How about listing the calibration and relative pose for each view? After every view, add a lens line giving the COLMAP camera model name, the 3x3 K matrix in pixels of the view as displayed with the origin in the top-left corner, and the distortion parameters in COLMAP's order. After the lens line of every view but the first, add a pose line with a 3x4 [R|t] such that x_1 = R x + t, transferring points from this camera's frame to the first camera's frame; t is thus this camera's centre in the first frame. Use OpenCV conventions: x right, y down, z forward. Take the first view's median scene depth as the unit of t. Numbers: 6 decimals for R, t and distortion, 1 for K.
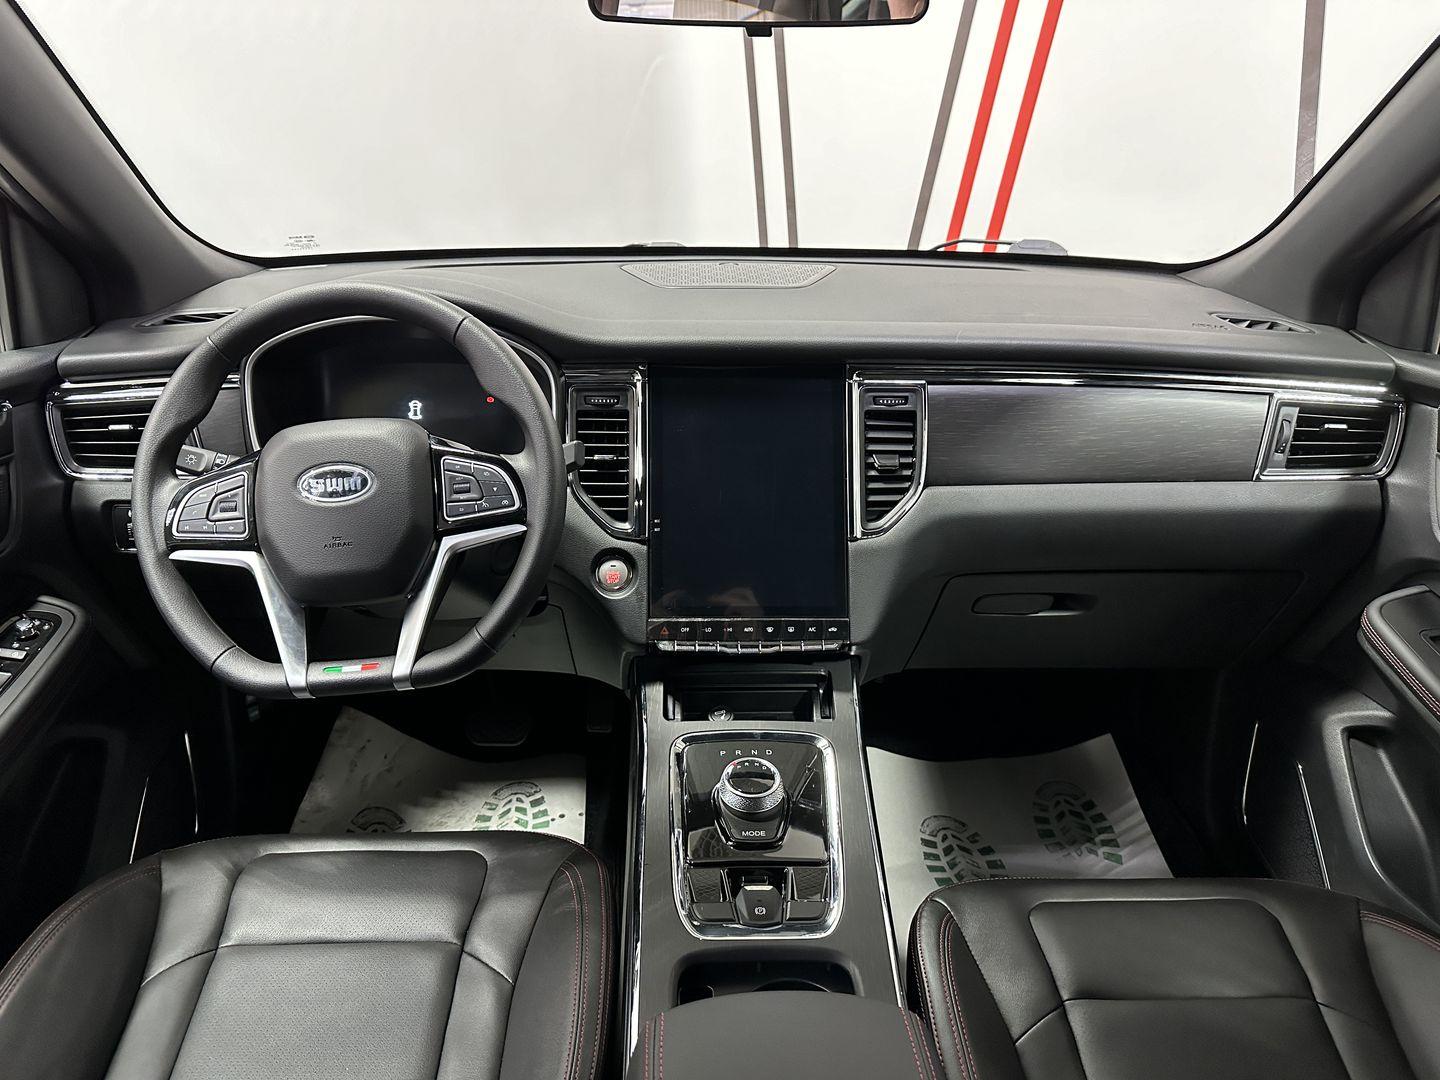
lens RADIAL K [[992.6, 0, 720.0], [0, 992.6, 540.0], [0, 0, 1]] dist [0.004725, -0.037960]
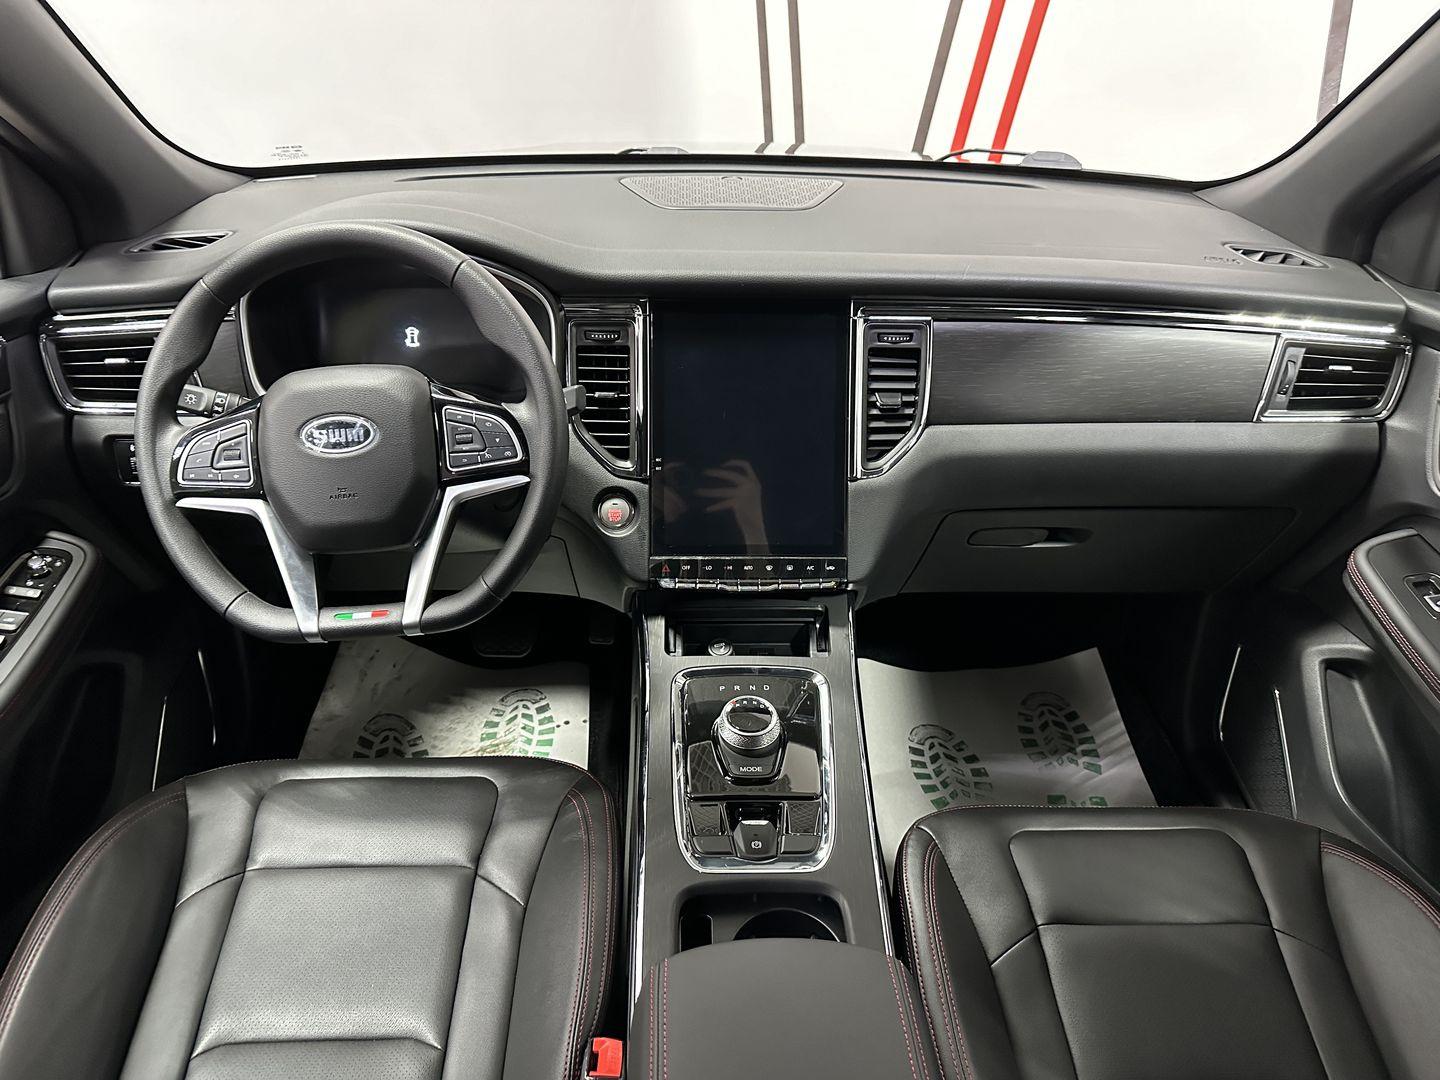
lens RADIAL K [[993.3, 0, 720.0], [0, 993.3, 540.0], [0, 0, 1]] dist [-0.000630, -0.034294]
pose [[0.999951, 0.008563, 0.004922, -0.005460], [-0.009155, 0.990580, 0.136630, -0.076723], [-0.003705, -0.136669, 0.990610, -0.005911]]
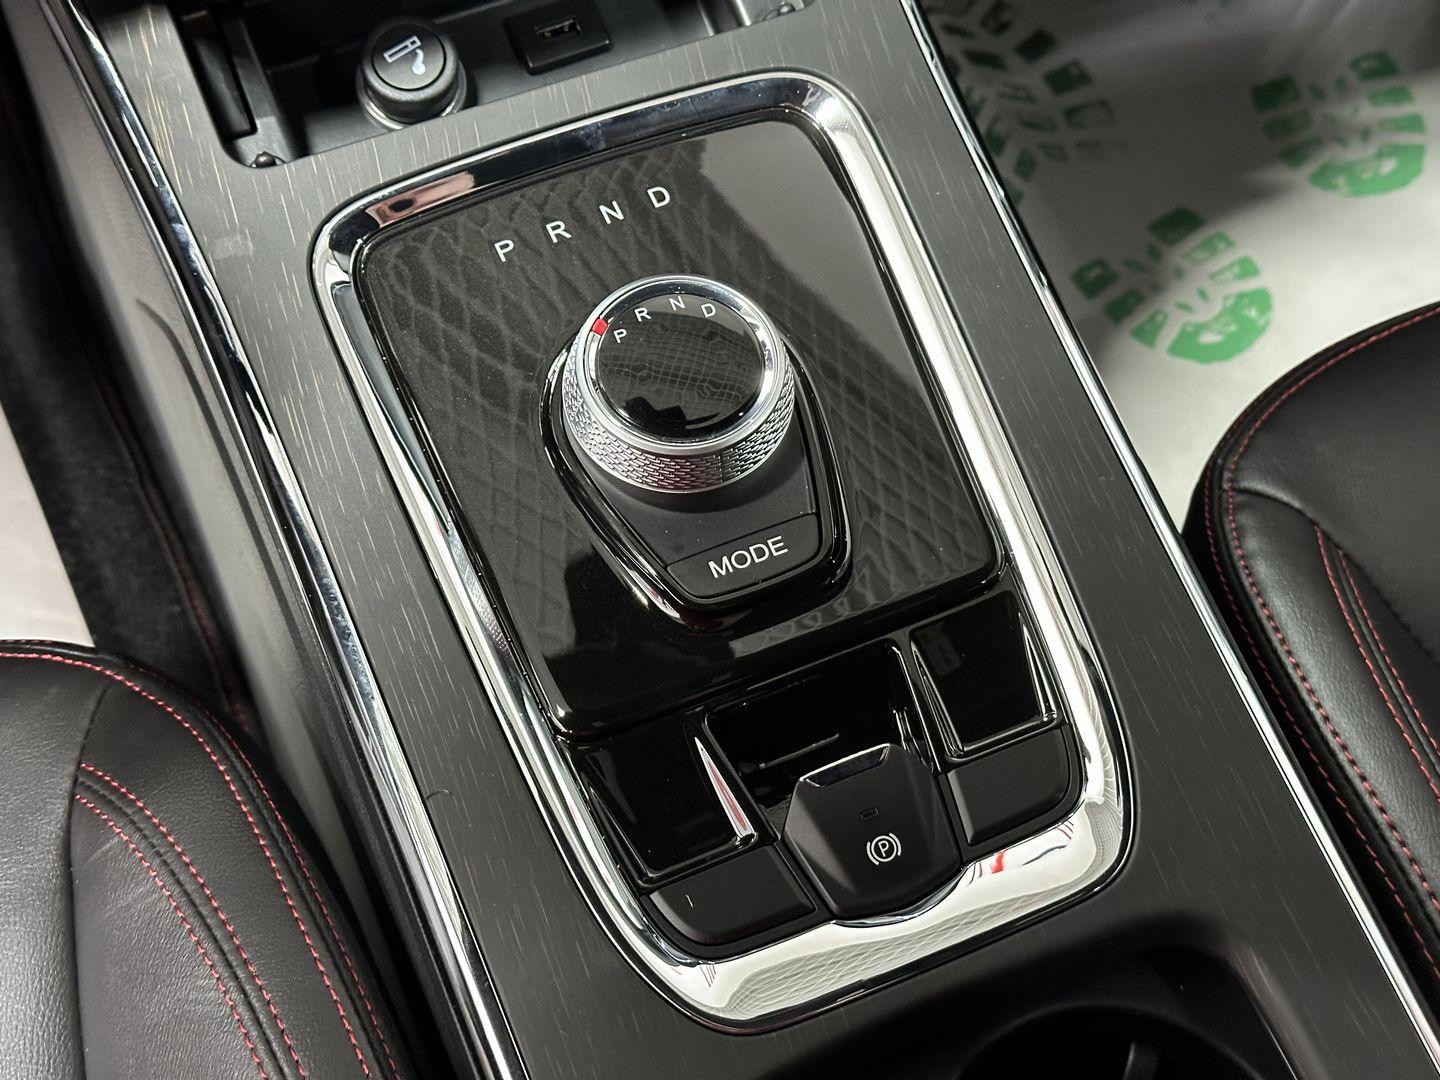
lens RADIAL K [[1990.8, 0, 720.0], [0, 1990.8, 540.0], [0, 0, 1]] dist [0.100680, 0.001181]
pose [[0.926311, -0.323198, 0.193628, -0.070405], [0.132389, 0.760375, 0.635849, -0.061169], [-0.352734, -0.563359, 0.747131, 0.501723]]
